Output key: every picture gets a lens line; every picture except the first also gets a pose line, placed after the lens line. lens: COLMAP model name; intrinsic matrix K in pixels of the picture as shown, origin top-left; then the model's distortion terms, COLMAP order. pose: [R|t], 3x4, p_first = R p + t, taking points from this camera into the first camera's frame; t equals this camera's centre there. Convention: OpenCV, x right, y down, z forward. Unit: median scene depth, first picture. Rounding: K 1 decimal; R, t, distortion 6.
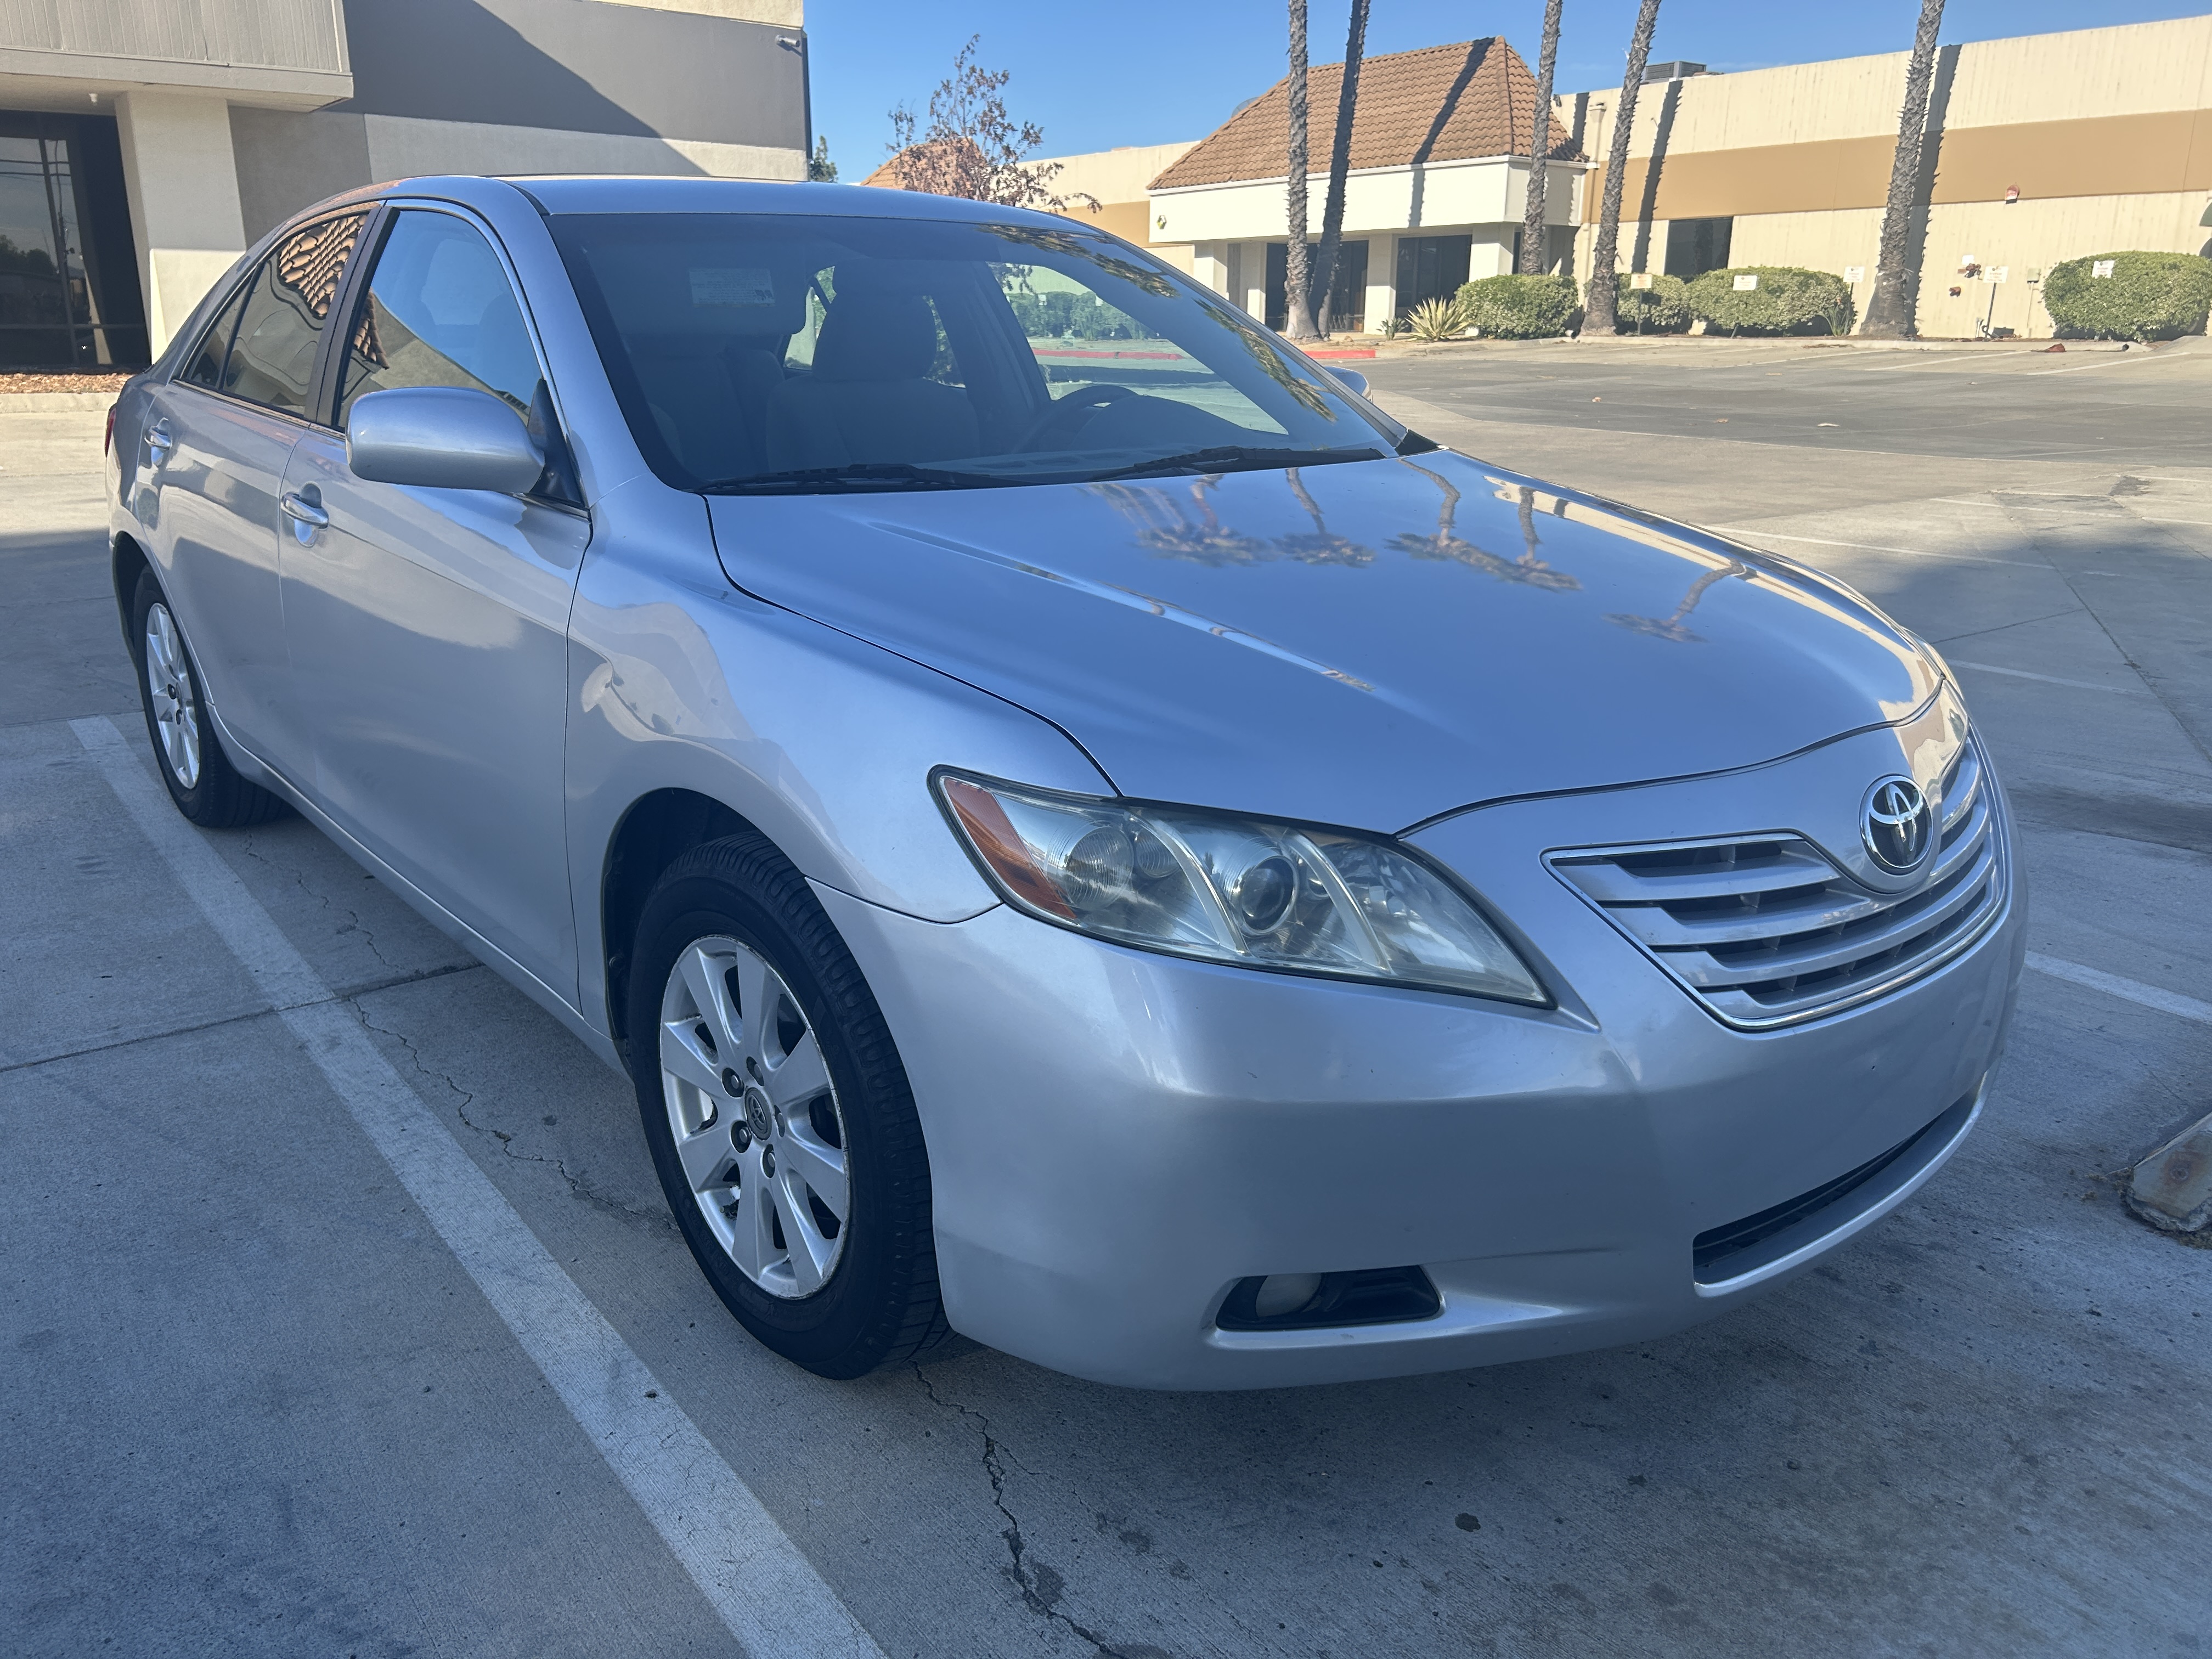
lens RADIAL K [[1683.0, 0, 1099.6], [0, 1683.0, 815.5], [0, 0, 1]] dist [0.035613, -0.031295]
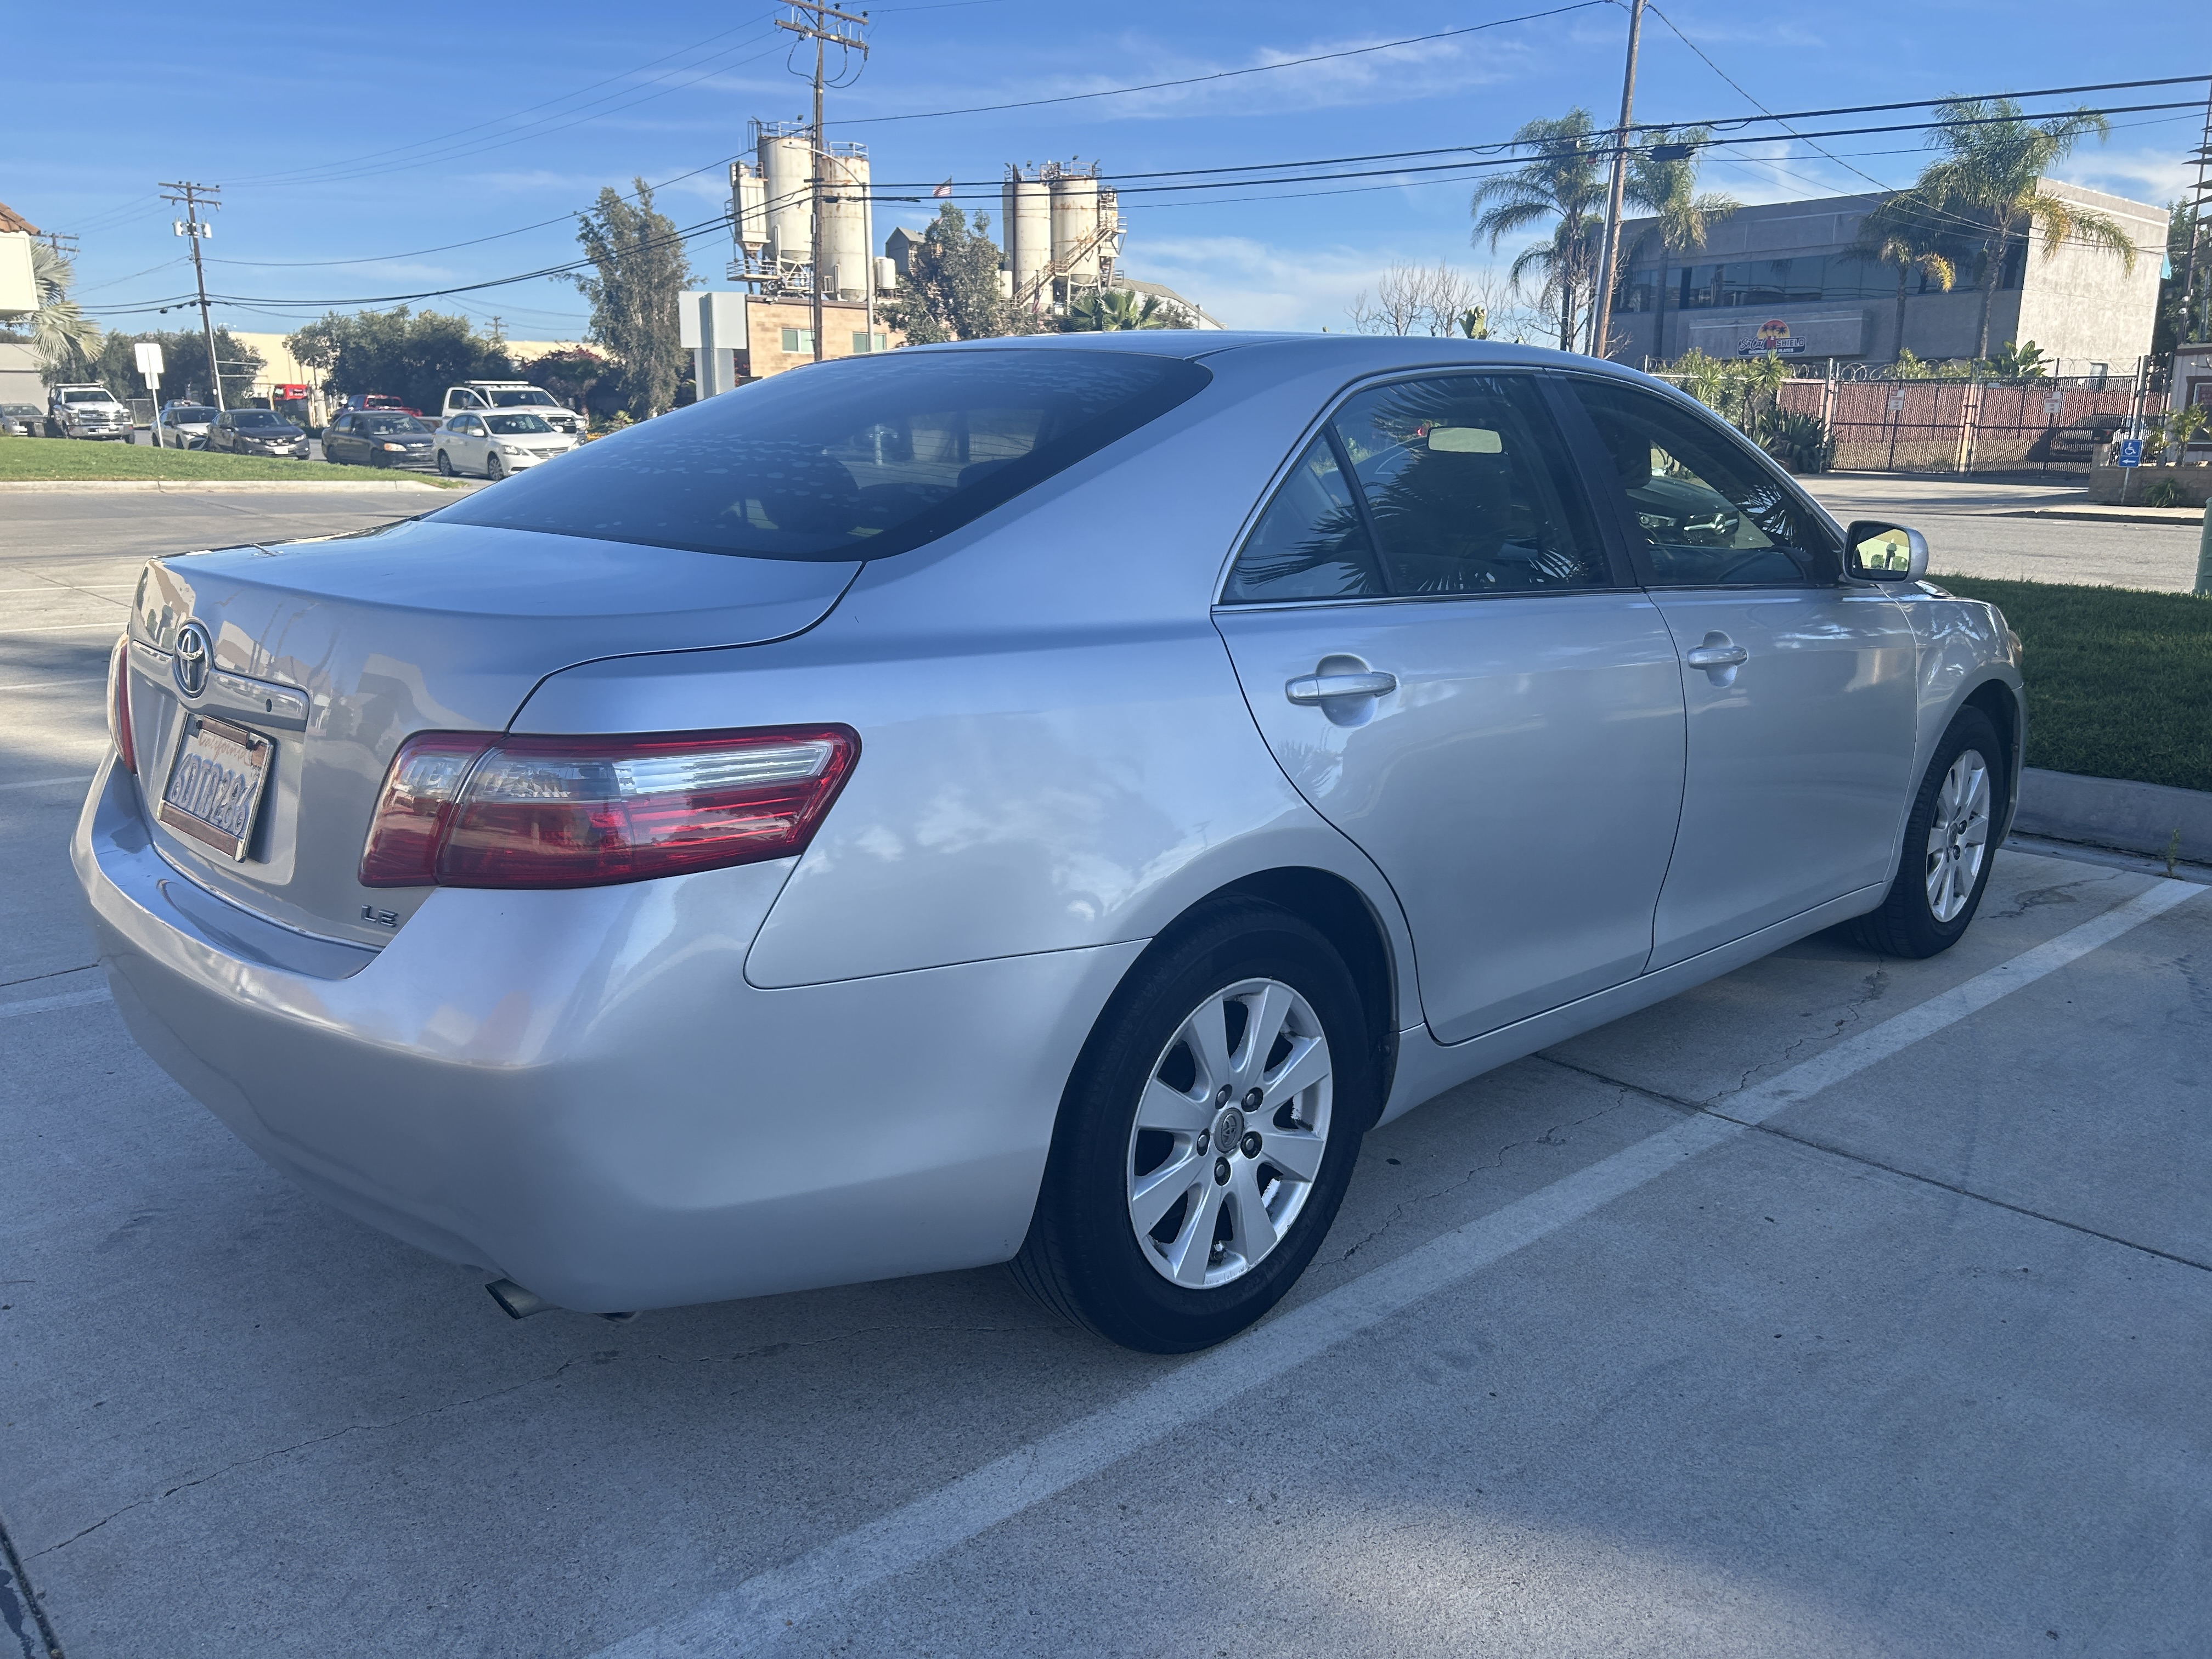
lens RADIAL K [[1687.6, 0, 1103.0], [0, 1687.6, 868.8], [0, 0, 1]] dist [0.004122, 0.001708]
pose [[-0.089491, -0.252800, 0.963371, -0.126083], [0.270448, 0.924742, 0.267786, -0.037674], [-0.958566, 0.284506, -0.014387, 0.120155]]
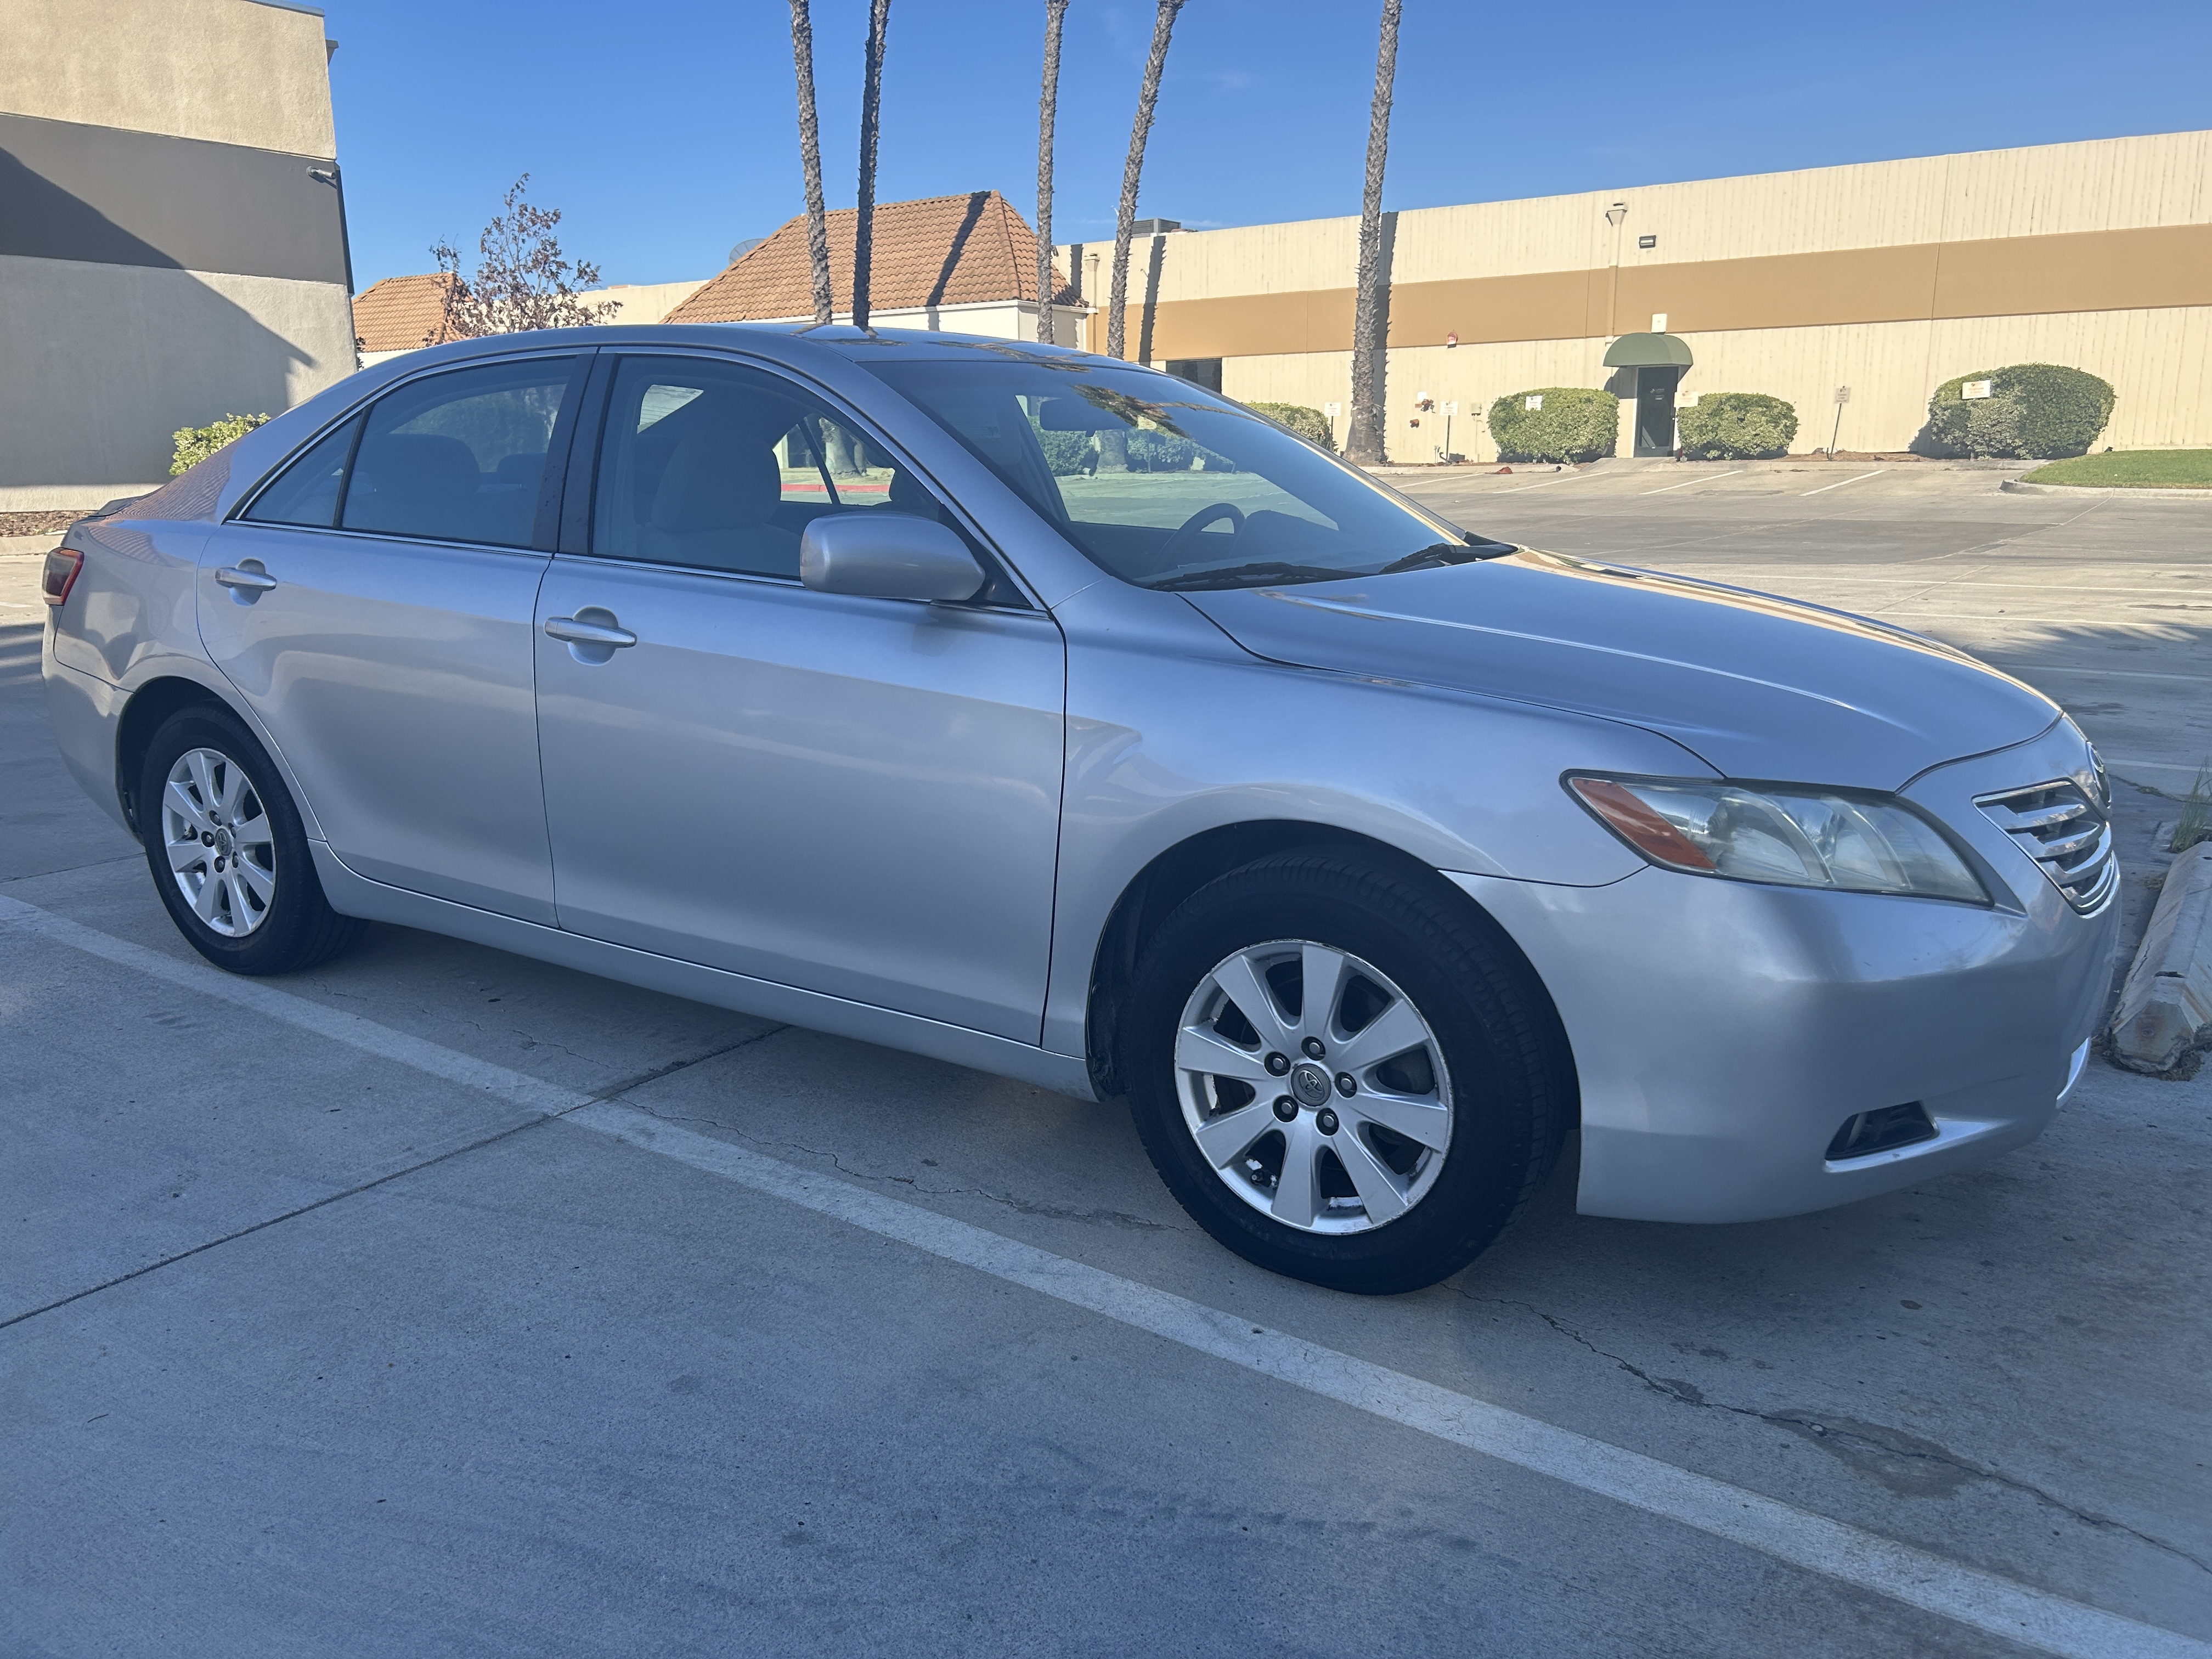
lens RADIAL K [[1687.6, 0, 1106.0], [0, 1687.6, 829.5], [0, 0, 1]] dist [0.026515, -0.009358]
pose [[0.955776, -0.077287, 0.283760, -0.039181], [0.096090, 0.993964, -0.052931, 0.002573], [-0.277956, 0.077857, 0.957433, -0.007899]]
